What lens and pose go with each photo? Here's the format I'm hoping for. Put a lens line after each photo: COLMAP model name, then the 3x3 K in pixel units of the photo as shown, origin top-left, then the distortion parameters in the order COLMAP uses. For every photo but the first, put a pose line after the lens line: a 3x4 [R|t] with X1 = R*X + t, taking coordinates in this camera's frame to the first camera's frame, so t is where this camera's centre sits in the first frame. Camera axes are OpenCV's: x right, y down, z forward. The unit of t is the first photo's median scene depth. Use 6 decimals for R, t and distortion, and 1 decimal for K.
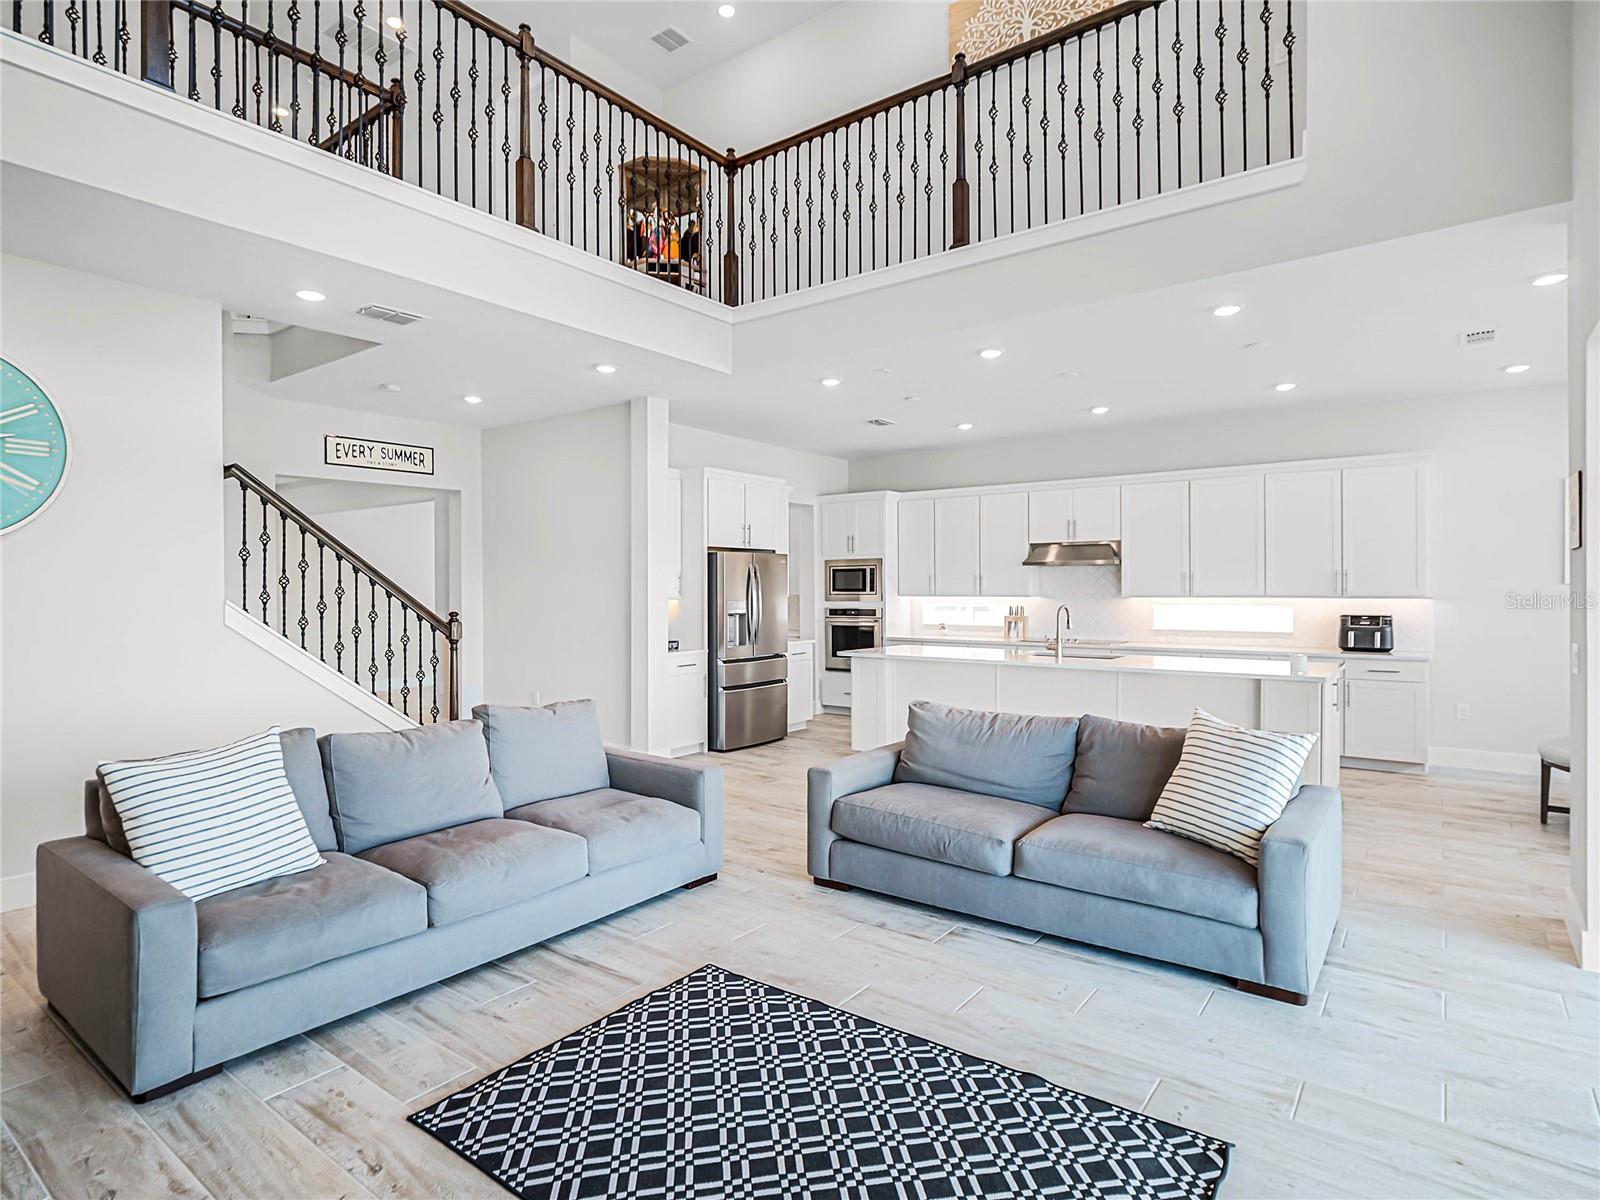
lens RADIAL K [[855.0, 0, 787.1], [0, 855.0, 589.1], [0, 0, 1]] dist [-0.006077, -0.001748]
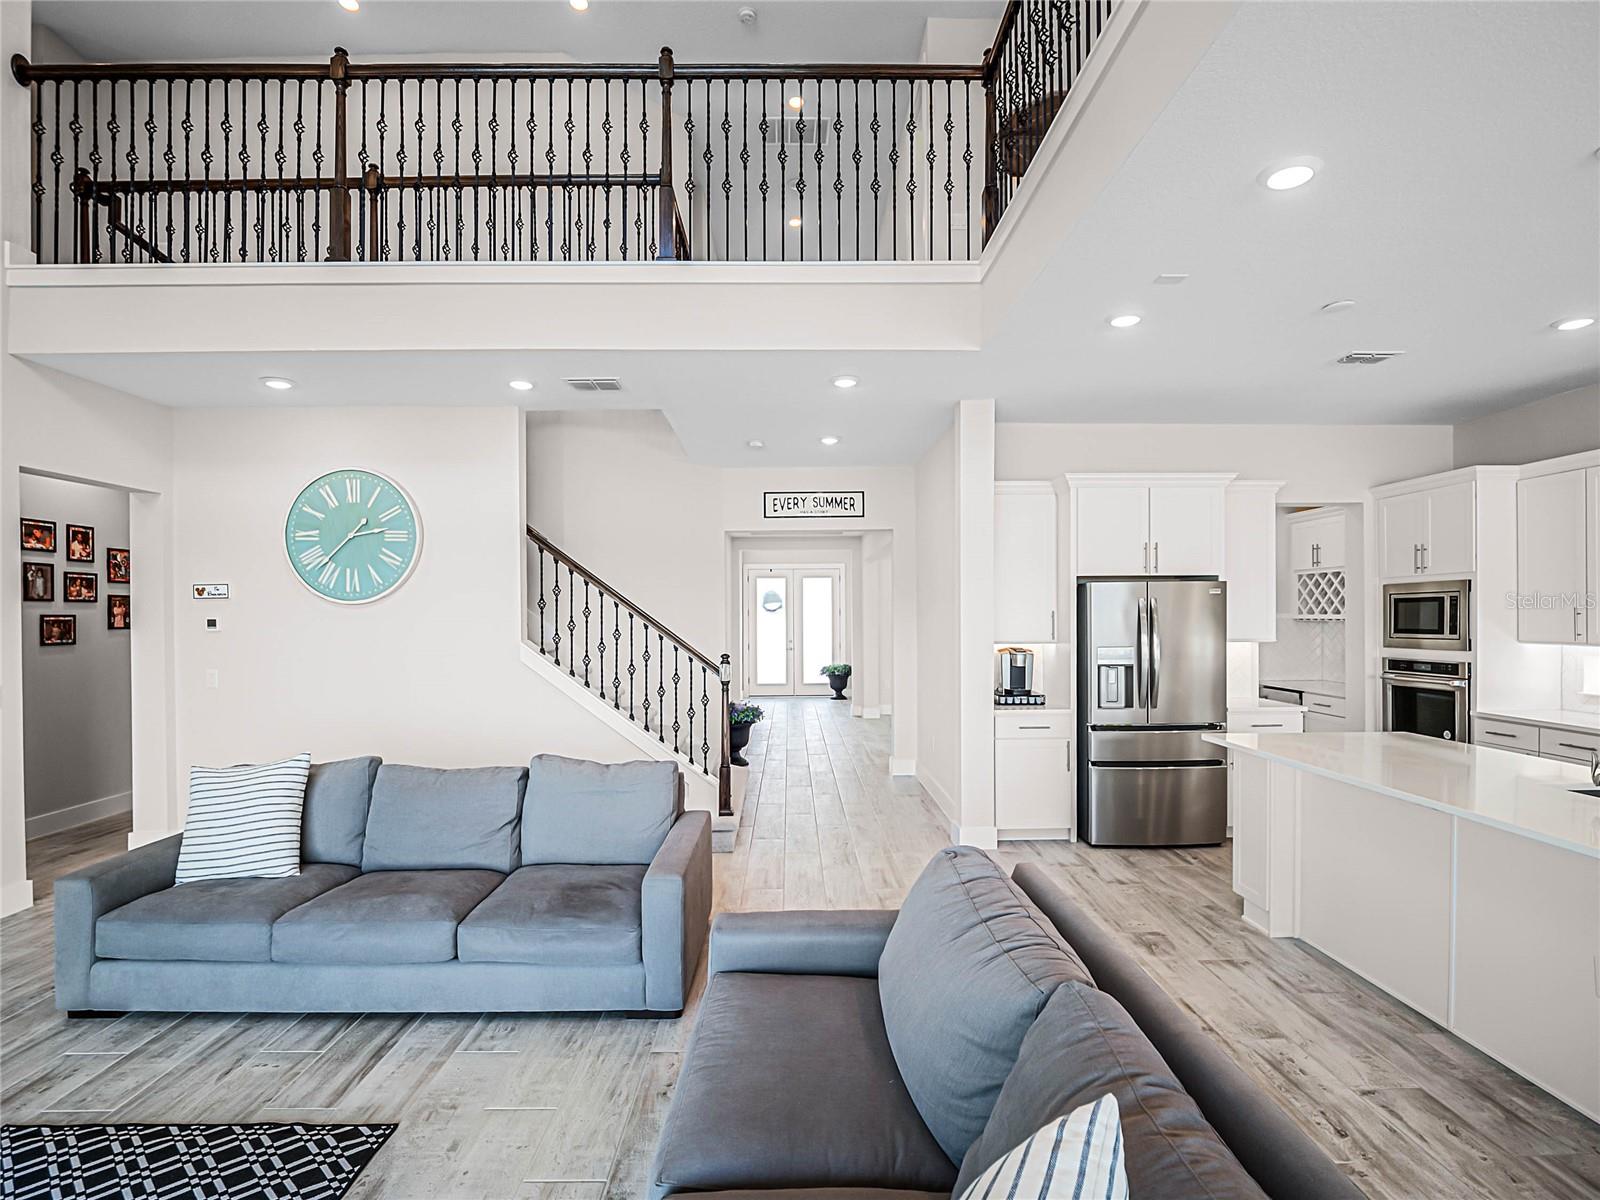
lens RADIAL K [[790.5, 0, 806.0], [0, 790.5, 617.9], [0, 0, 1]] dist [-0.009196, -0.002660]
pose [[0.623522, 0.000869, -0.781806, 0.405487], [0.002286, 0.999993, 0.002936, -0.019282], [0.781803, -0.003618, 0.623515, 0.477120]]
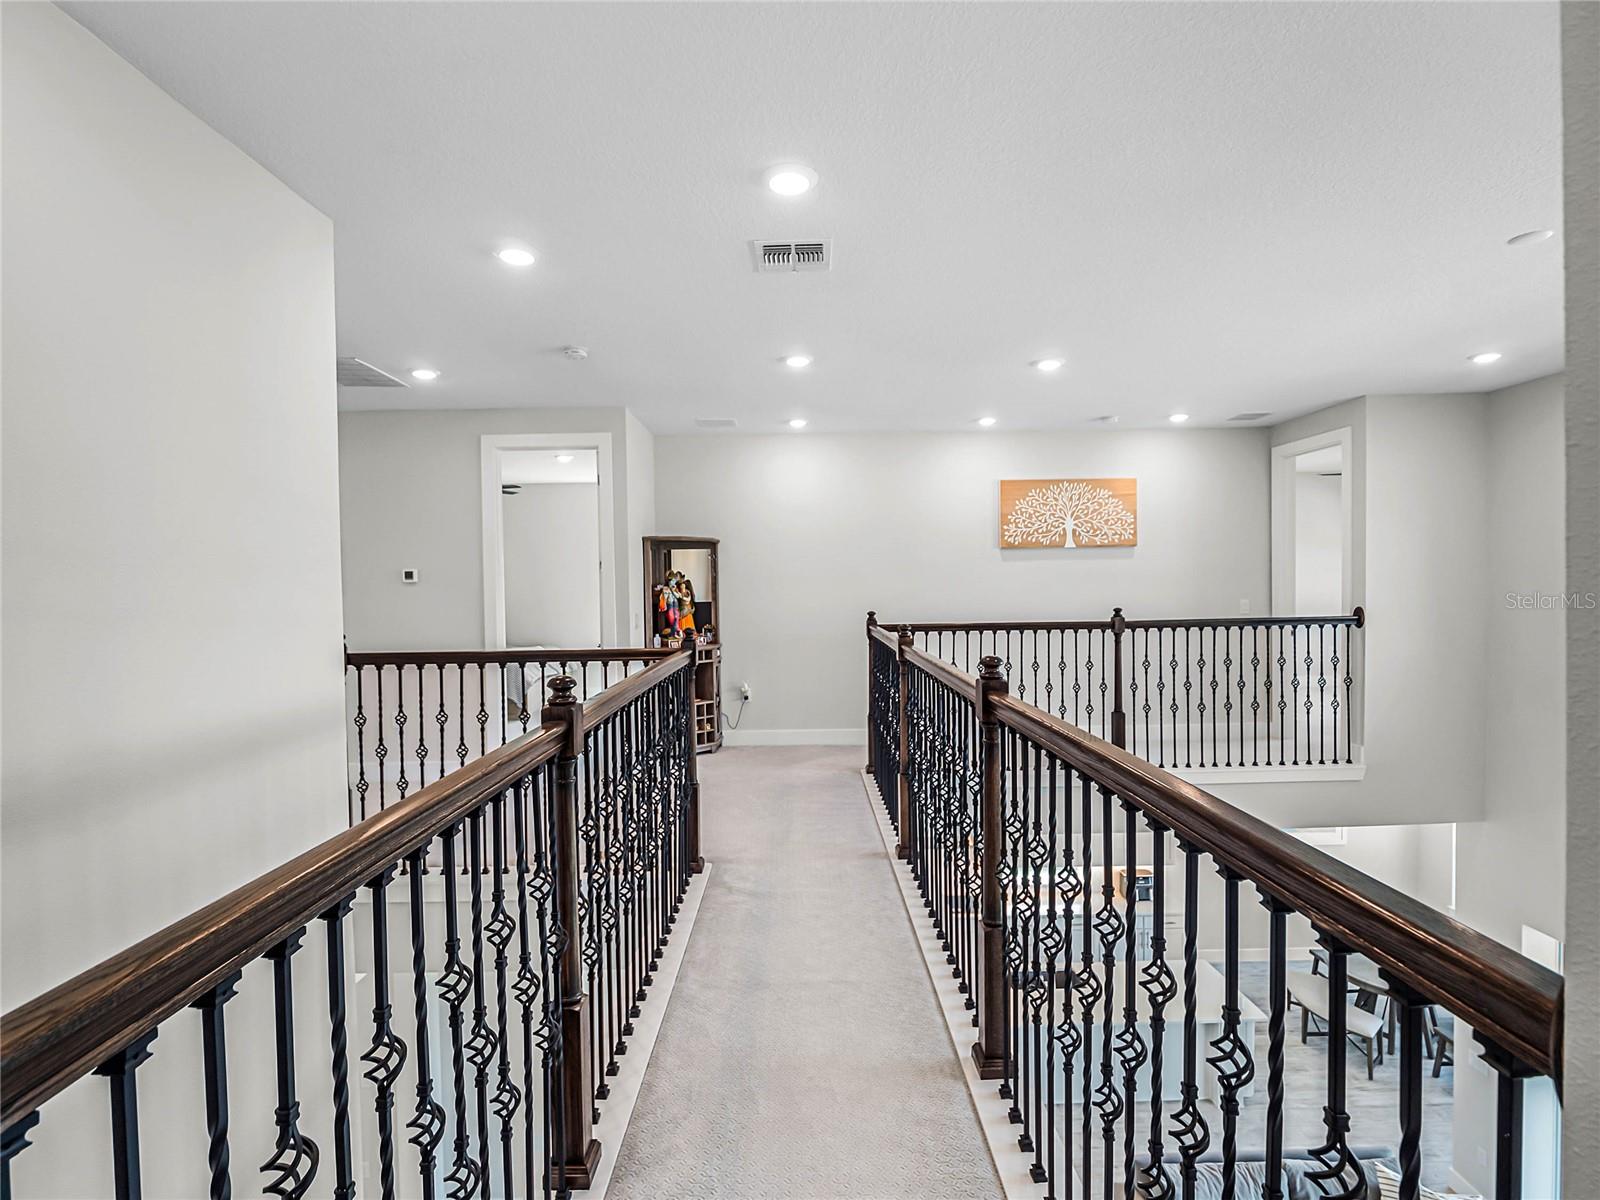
lens RADIAL K [[790.5, 0, 799.7], [0, 790.5, 600.5], [0, 0, 1]] dist [-0.009196, -0.002660]
pose [[0.781035, -0.030844, 0.623725, -0.763266], [0.022042, 0.999519, 0.021826, -0.594535], [-0.624098, -0.003298, 0.781339, 0.350985]]
